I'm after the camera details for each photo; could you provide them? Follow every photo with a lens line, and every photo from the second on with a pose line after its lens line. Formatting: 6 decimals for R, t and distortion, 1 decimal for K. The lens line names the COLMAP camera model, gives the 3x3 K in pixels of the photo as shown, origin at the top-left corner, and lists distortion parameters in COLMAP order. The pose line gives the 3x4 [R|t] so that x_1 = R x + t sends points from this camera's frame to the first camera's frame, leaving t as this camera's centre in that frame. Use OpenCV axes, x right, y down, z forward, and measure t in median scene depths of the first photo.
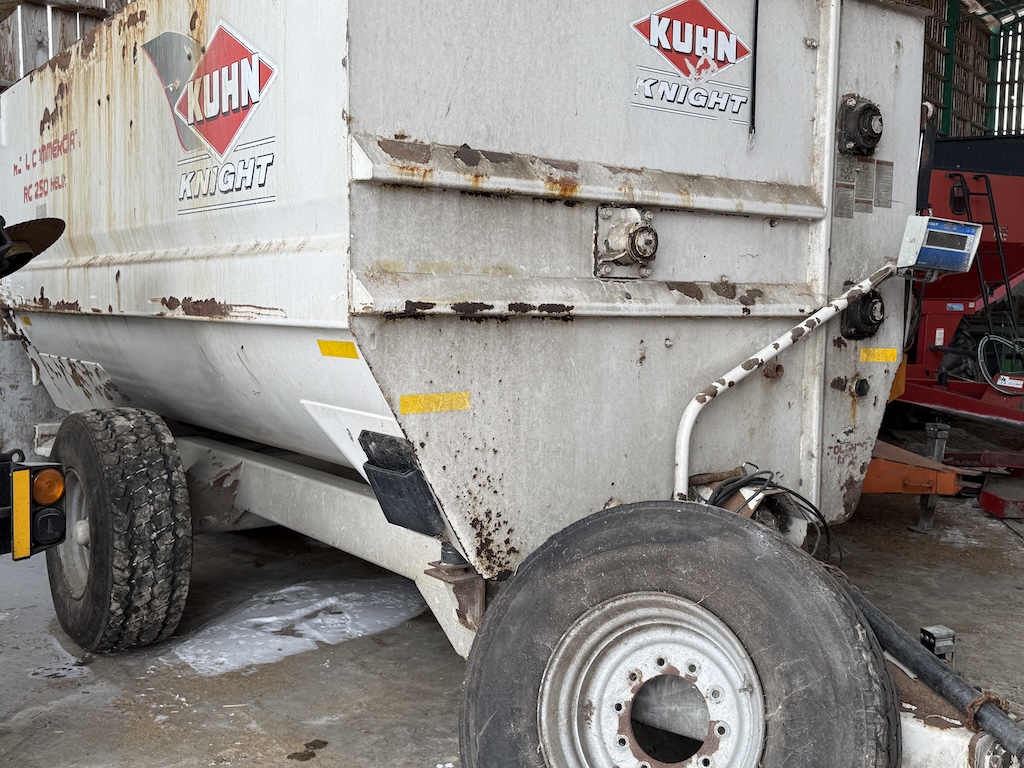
lens RADIAL K [[1062.1, 0, 514.2], [0, 1062.1, 385.8], [0, 0, 1]] dist [0.025239, 0.000000]
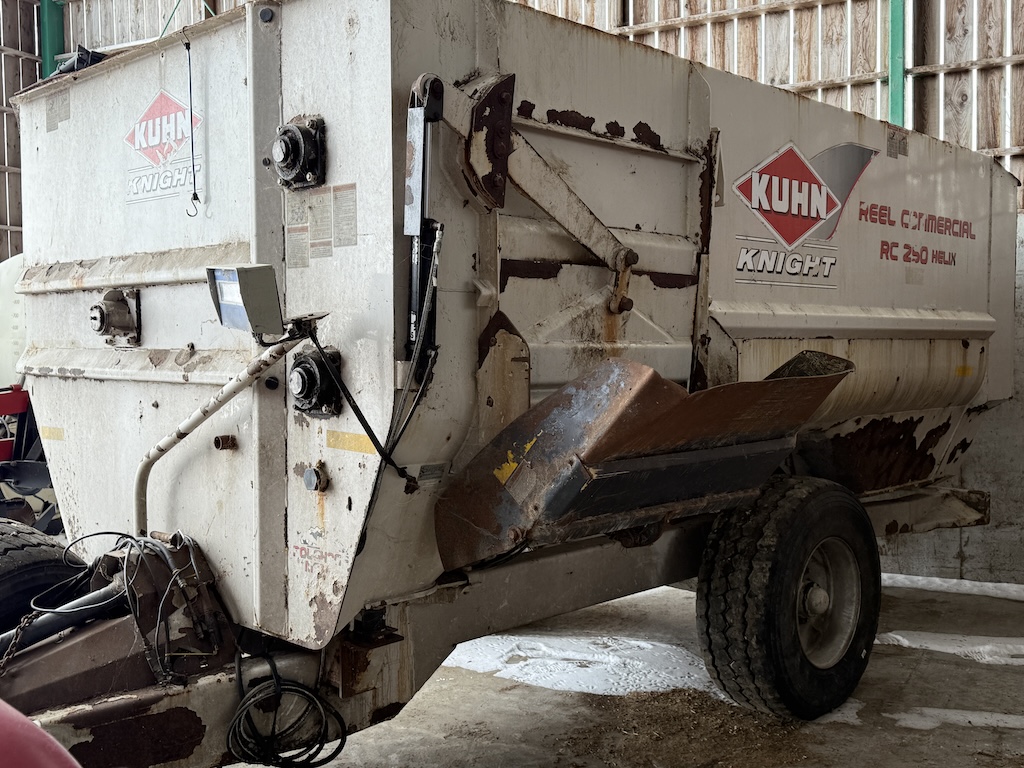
lens RADIAL K [[1062.1, 0, 512.6], [0, 1062.1, 389.0], [0, 0, 1]] dist [0.025239, 0.000000]
pose [[0.174869, 0.032344, -0.984060, 1.122463], [-0.074352, 0.997040, 0.019558, -0.091467], [0.981780, 0.069747, 0.176756, 1.003772]]
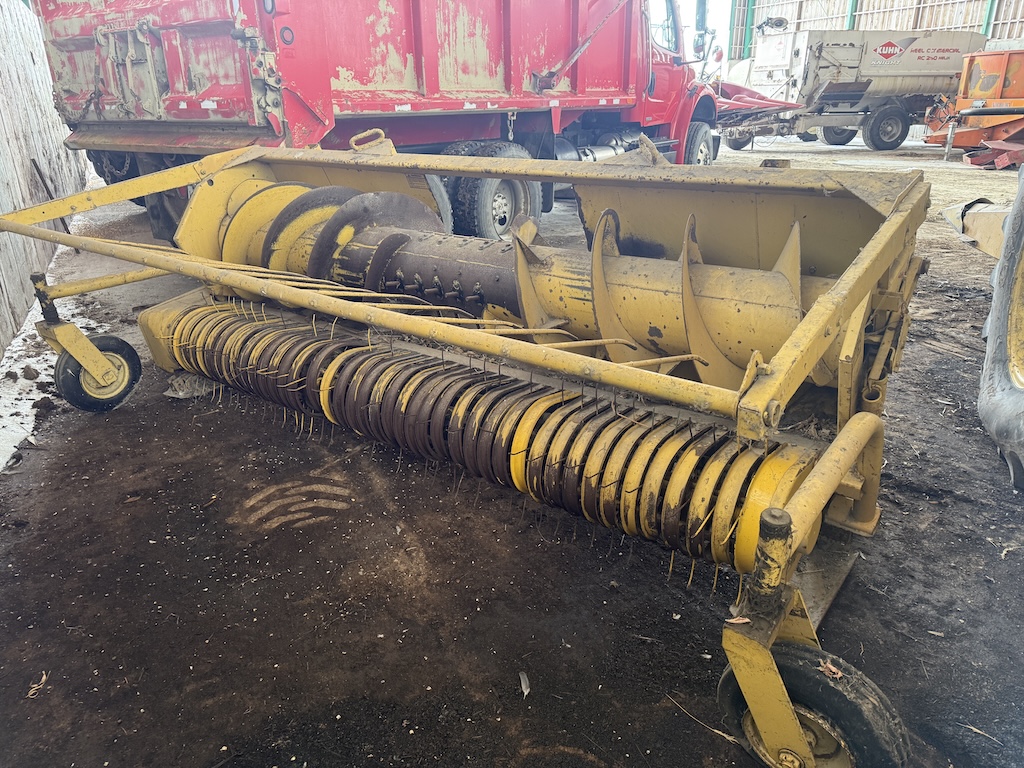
lens RADIAL K [[714.9, 0, 514.4], [0, 714.9, 385.7], [0, 0, 1]] dist [0.006204, -0.004448]
pose [[-0.438111, 0.329897, -0.836198, 4.798390], [-0.070056, 0.914864, 0.397637, -0.012160], [0.896187, 0.232790, -0.377701, 1.483264]]
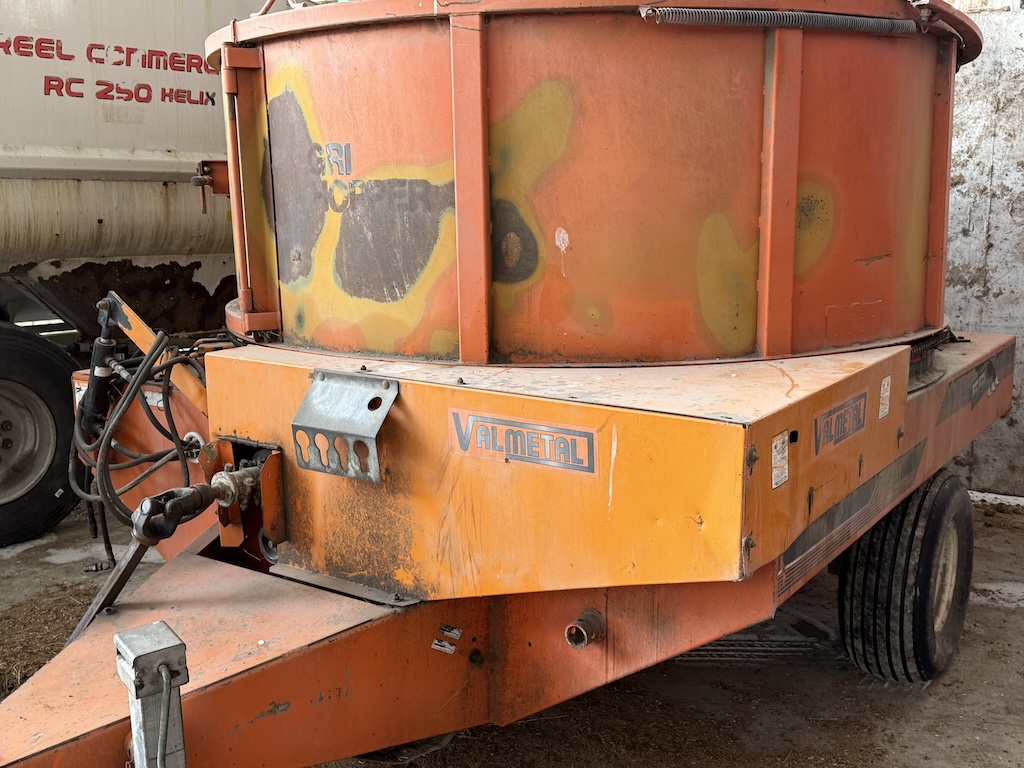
lens RADIAL K [[1062.1, 0, 513.5], [0, 1062.1, 386.1], [0, 0, 1]] dist [0.025239, 0.000000]
pose [[0.192449, 0.162894, -0.967693, 1.275256], [-0.077234, 0.985581, 0.150546, -0.142430], [0.978263, 0.045767, 0.202255, 1.817131]]
